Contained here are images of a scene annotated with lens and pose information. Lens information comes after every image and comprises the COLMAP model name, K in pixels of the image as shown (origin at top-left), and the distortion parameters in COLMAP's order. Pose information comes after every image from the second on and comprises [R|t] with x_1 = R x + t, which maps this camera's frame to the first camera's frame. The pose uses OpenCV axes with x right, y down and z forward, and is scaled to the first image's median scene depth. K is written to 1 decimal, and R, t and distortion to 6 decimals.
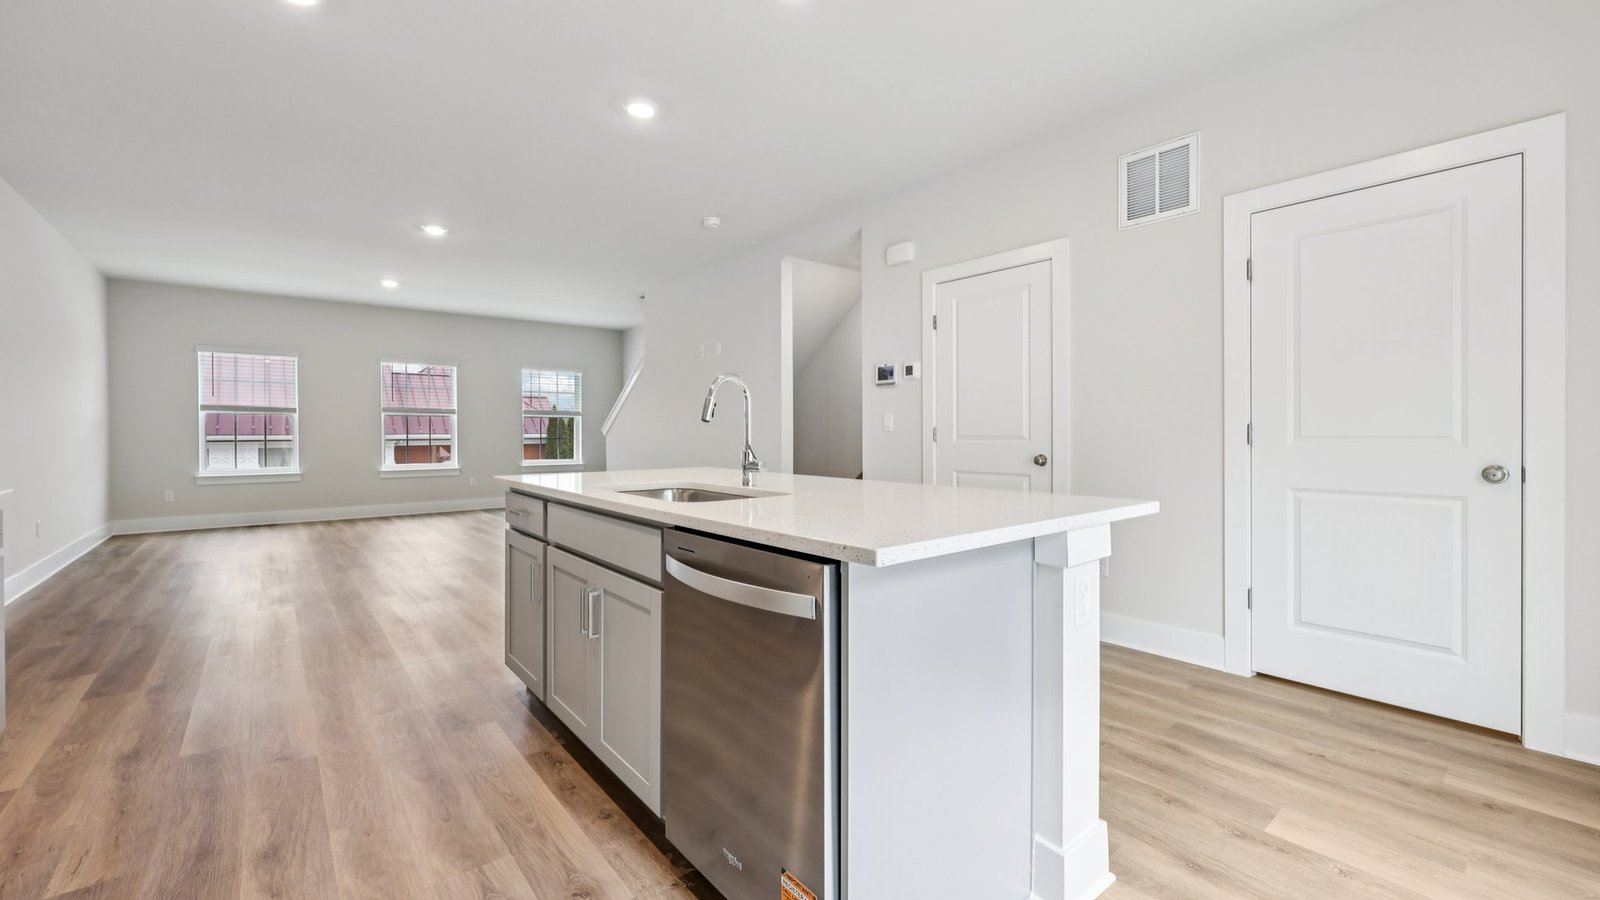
lens RADIAL K [[644.2, 0, 802.6], [0, 644.2, 433.7], [0, 0, 1]] dist [-0.000350, 0.000016]
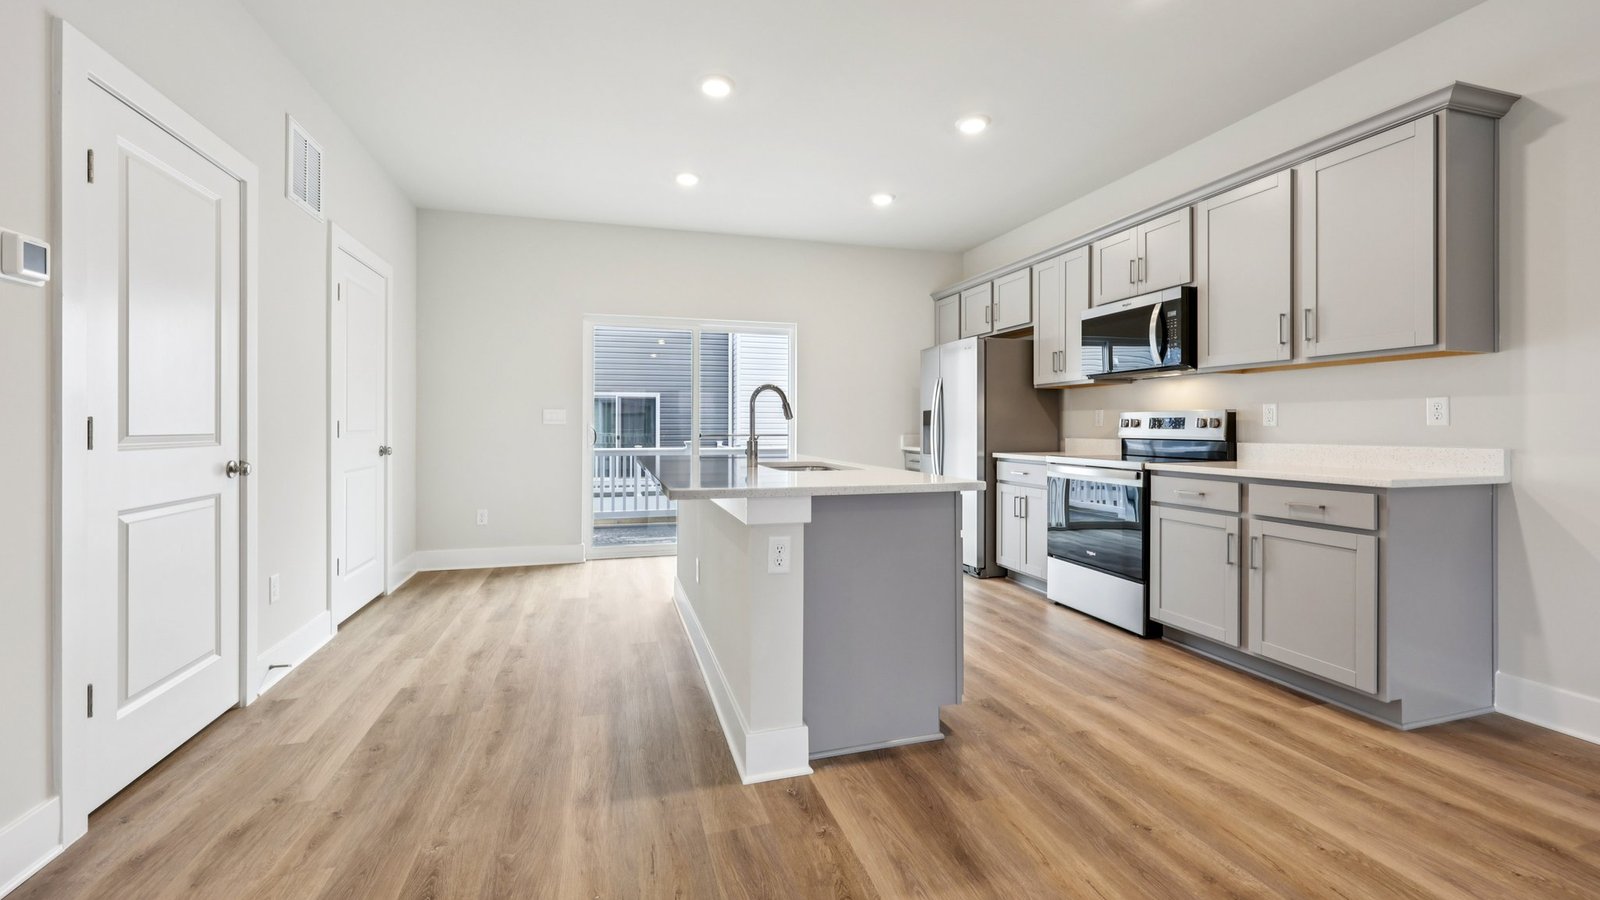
lens RADIAL K [[650.5, 0, 805.7], [0, 650.5, 427.5], [0, 0, 1]] dist [0.000088, 0.000053]
pose [[-0.922844, -0.000577, 0.385172, -0.743629], [0.001674, 0.999983, 0.005510, -0.008280], [-0.385169, 0.005730, -0.922828, 2.324416]]
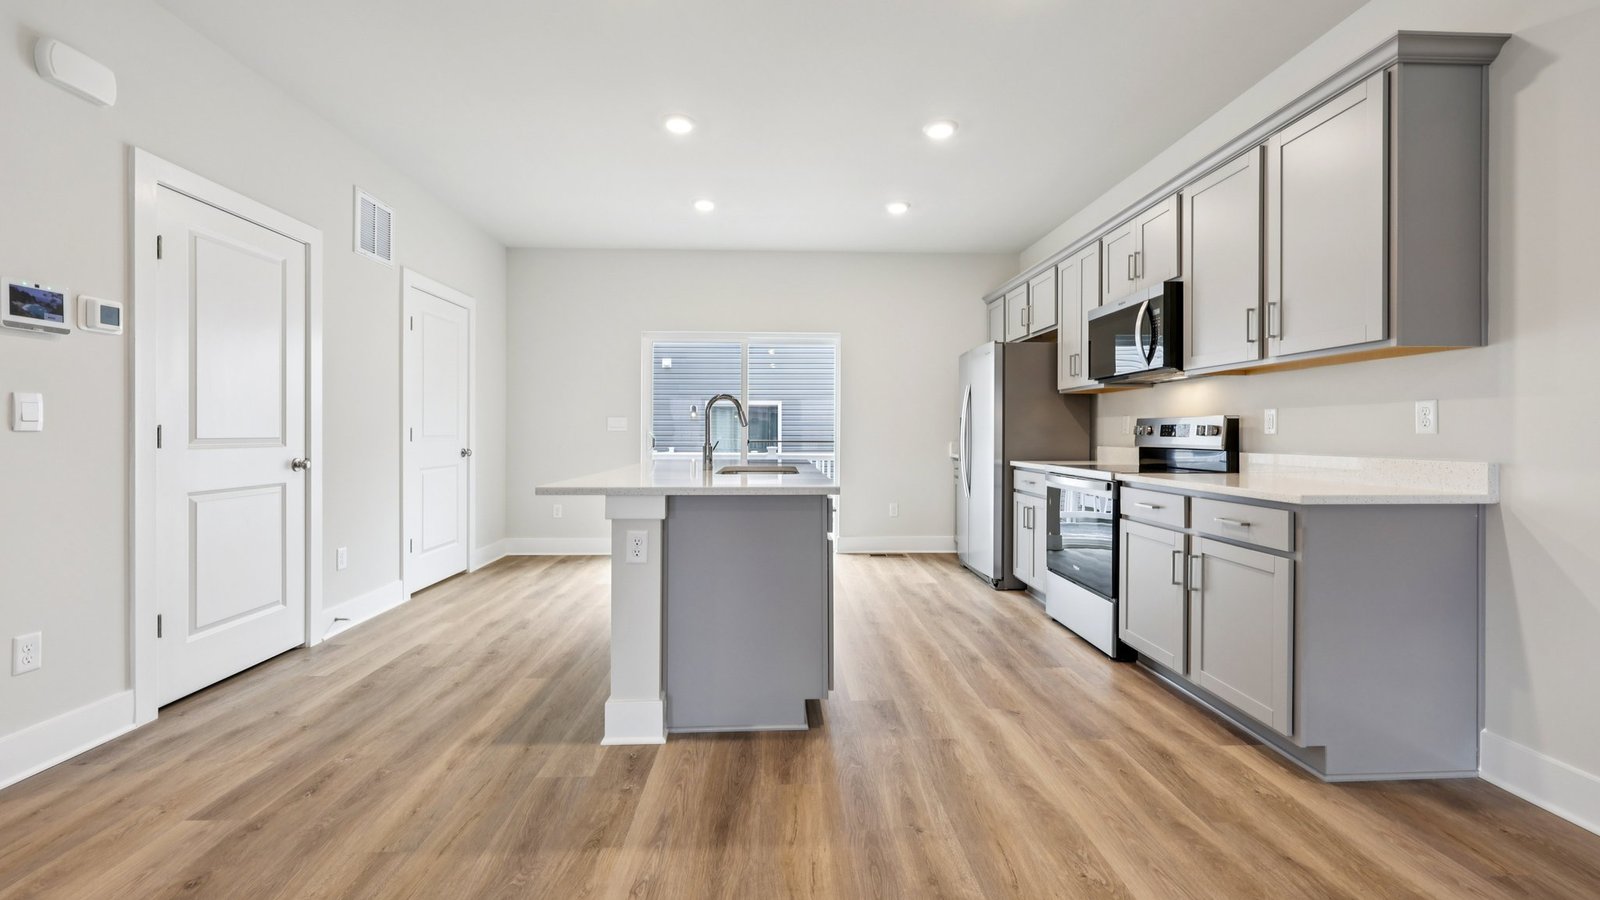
lens RADIAL K [[647.9, 0, 806.6], [0, 647.9, 435.8], [0, 0, 1]] dist [0.001002, 0.000113]
pose [[-0.801267, -0.004809, 0.598288, -1.200205], [-0.000140, 0.999969, 0.007850, -0.008506], [-0.598307, 0.006206, -0.801243, 2.153463]]
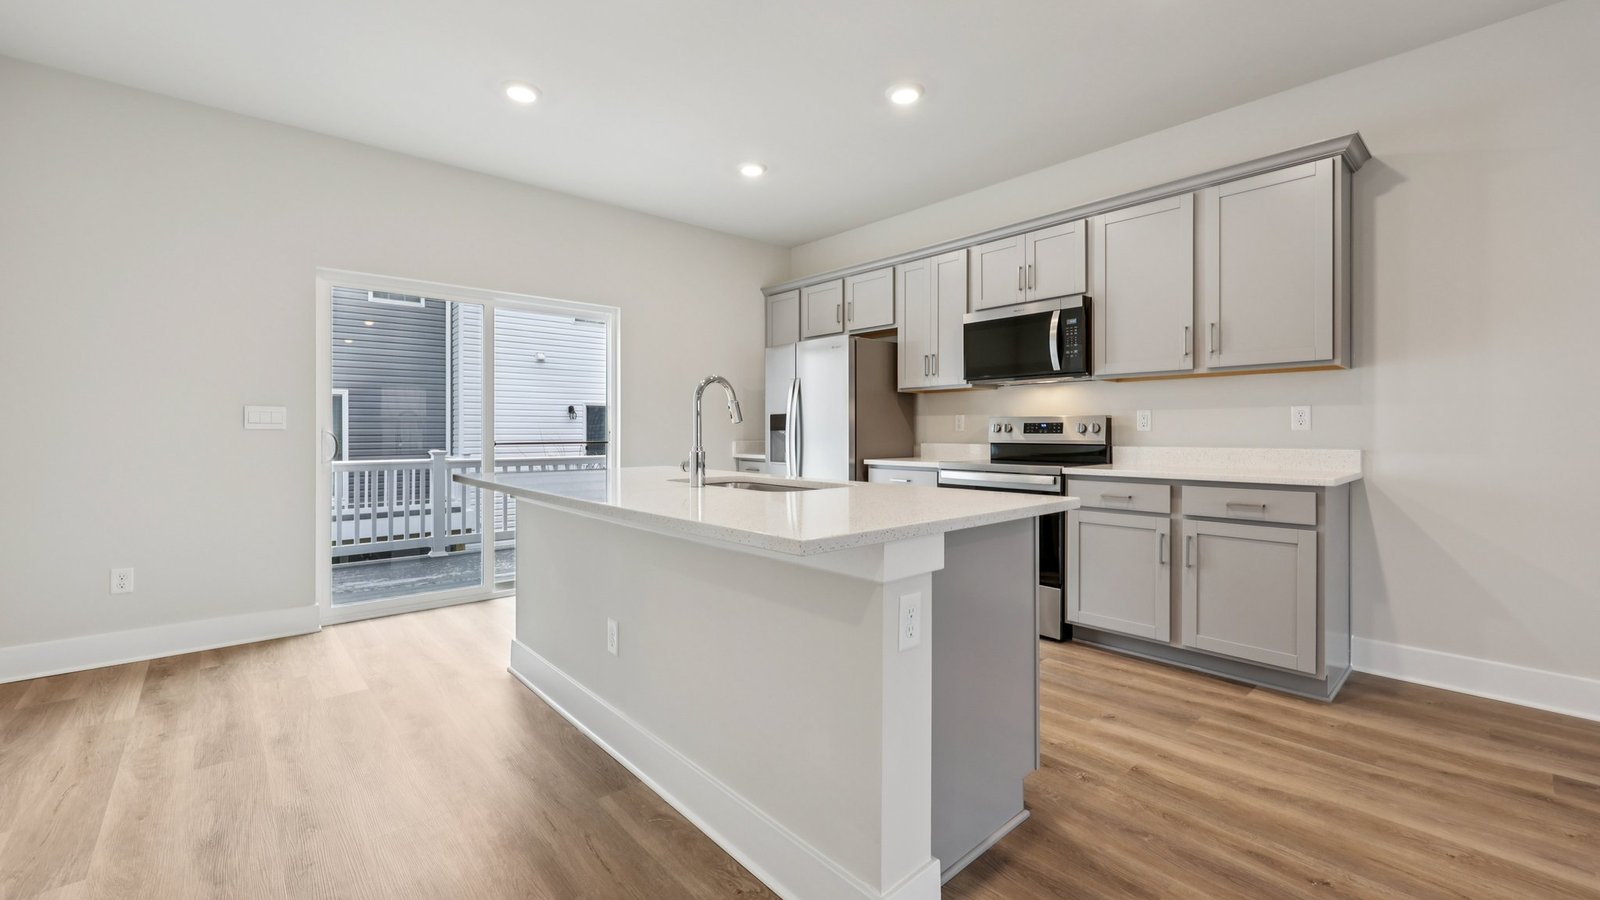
lens RADIAL K [[644.2, 0, 802.6], [0, 644.2, 433.7], [0, 0, 1]] dist [-0.000350, 0.000016]
pose [[-0.999068, 0.001443, -0.043133, -0.212764], [0.001111, 0.999970, 0.007715, -0.007770], [0.043142, 0.007660, -0.999040, 2.098778]]
